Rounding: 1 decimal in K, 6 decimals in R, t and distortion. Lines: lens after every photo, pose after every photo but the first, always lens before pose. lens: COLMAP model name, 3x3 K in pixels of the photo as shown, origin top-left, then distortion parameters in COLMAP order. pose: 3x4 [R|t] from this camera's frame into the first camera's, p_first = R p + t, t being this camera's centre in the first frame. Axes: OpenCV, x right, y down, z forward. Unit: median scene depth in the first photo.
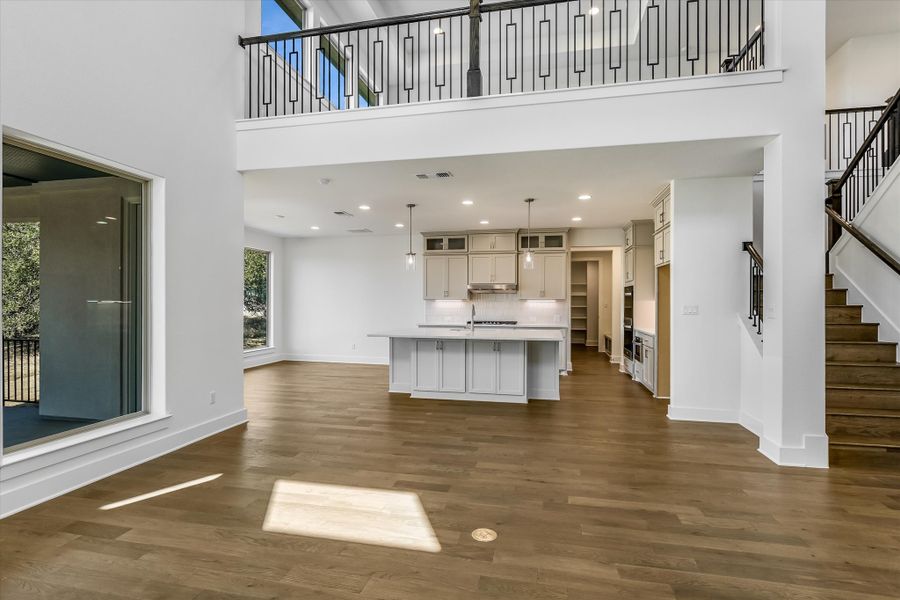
lens RADIAL K [[444.3, 0, 450.0], [0, 444.3, 300.0], [0, 0, 1]] dist [-0.025879, -0.000021]
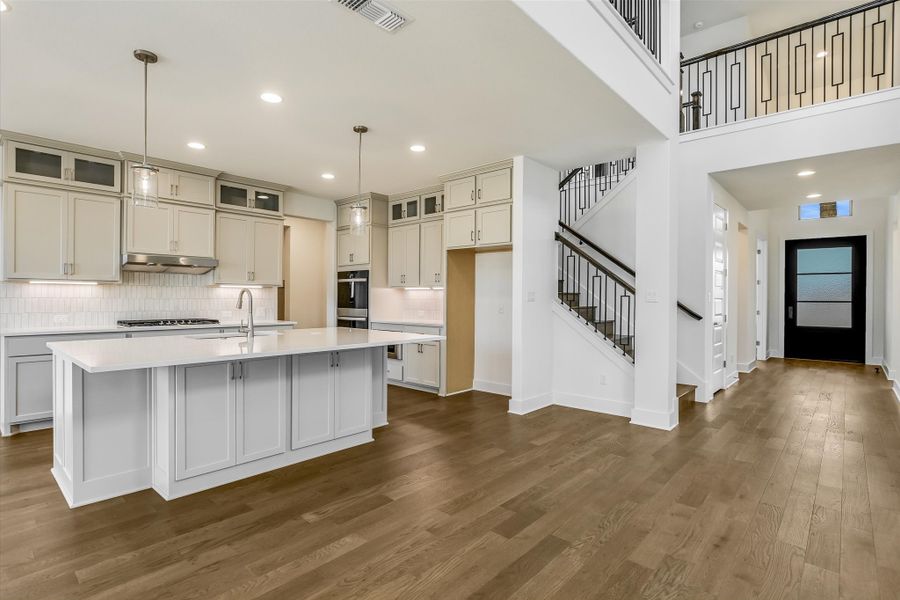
lens RADIAL K [[453.6, 0, 450.0], [0, 453.6, 300.0], [0, 0, 1]] dist [-0.005718, -0.000503]
pose [[0.504719, -0.007171, 0.863254, -0.240199], [-0.008219, 0.999880, 0.013111, 0.011073], [-0.863245, -0.013713, 0.504599, 0.392806]]
